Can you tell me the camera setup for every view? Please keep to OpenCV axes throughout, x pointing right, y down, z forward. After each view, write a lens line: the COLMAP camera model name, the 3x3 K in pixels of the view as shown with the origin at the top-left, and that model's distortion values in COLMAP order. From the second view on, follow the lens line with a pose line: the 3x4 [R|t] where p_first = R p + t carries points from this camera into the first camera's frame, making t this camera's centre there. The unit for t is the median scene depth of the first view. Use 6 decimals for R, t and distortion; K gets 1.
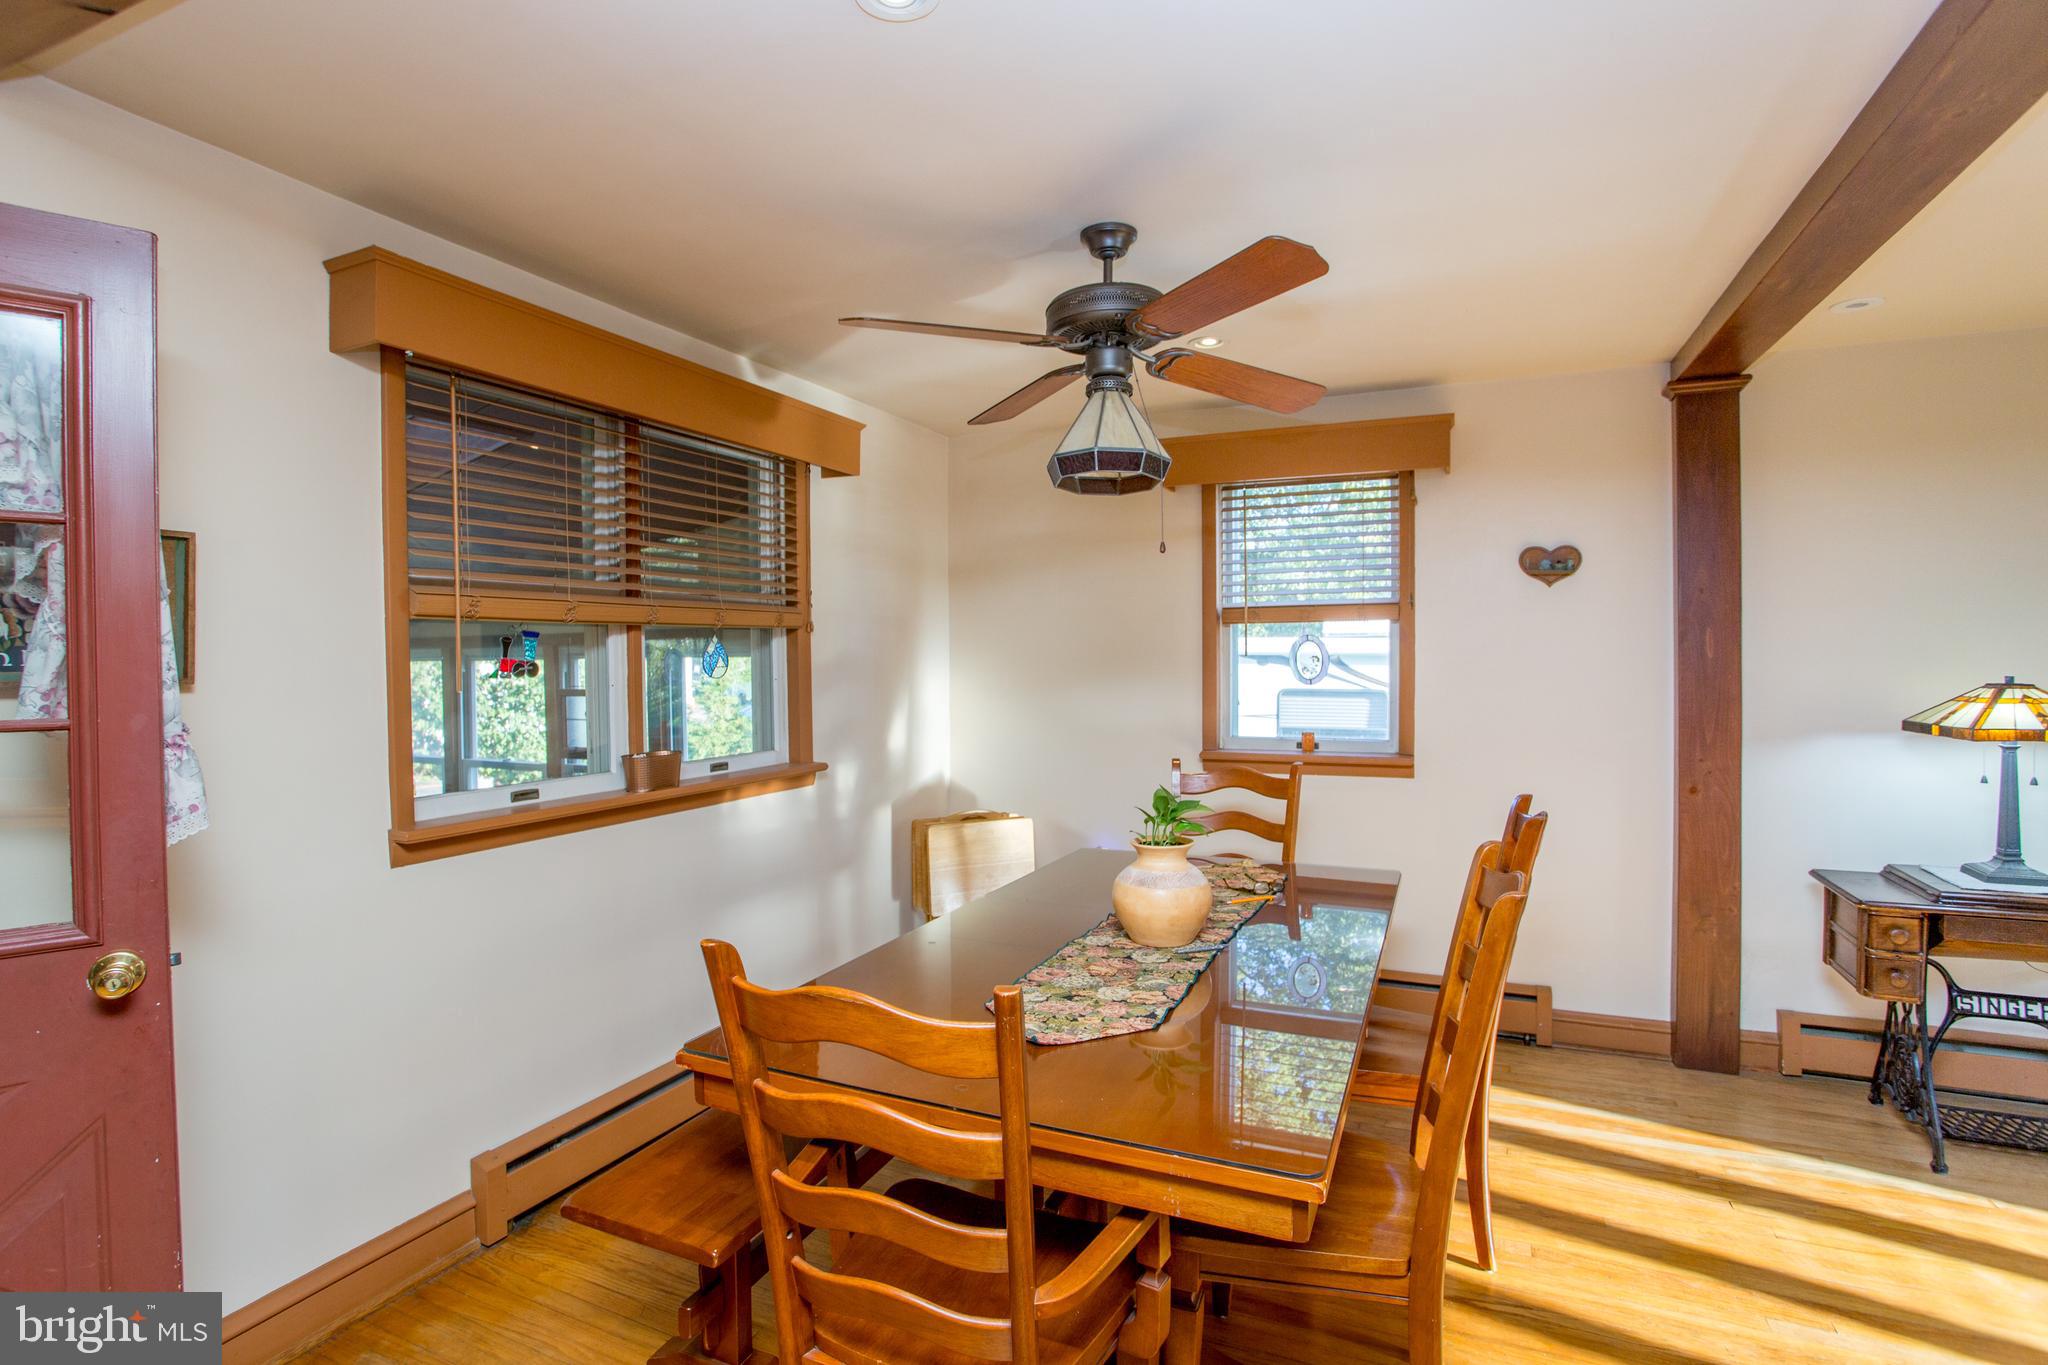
lens RADIAL K [[988.3, 0, 1017.4], [0, 988.3, 674.7], [0, 0, 1]] dist [-0.078626, 0.030901]
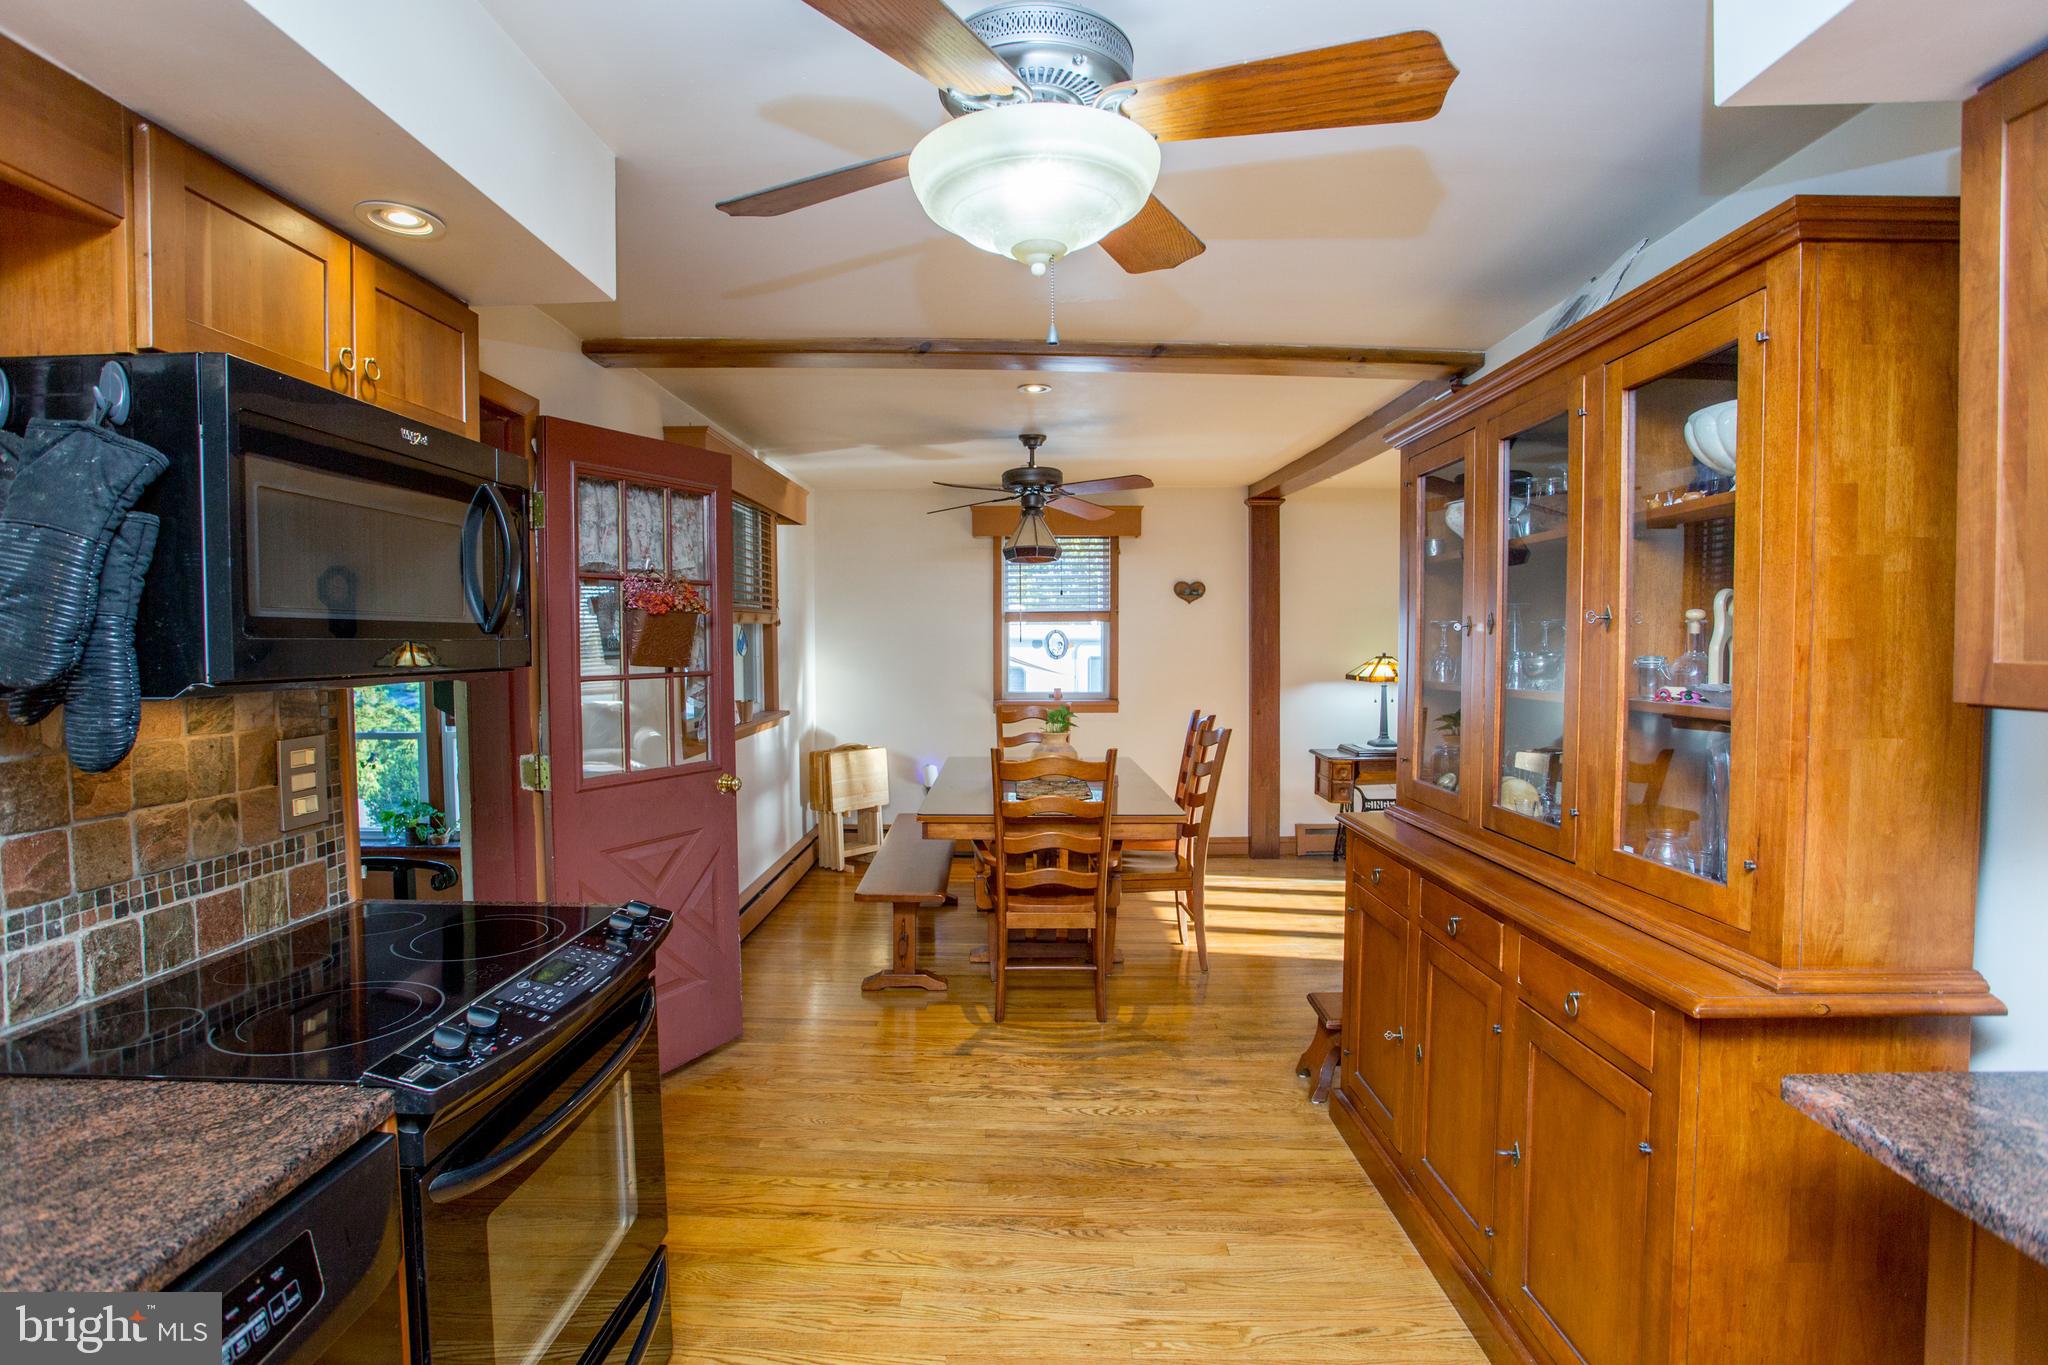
lens RADIAL K [[988.3, 0, 1017.4], [0, 988.3, 674.7], [0, 0, 1]] dist [-0.078626, 0.030901]
pose [[0.914198, -0.009181, 0.405165, -0.513706], [0.002151, 0.999839, 0.017804, 0.007463], [-0.405263, -0.015405, 0.914070, -0.584586]]
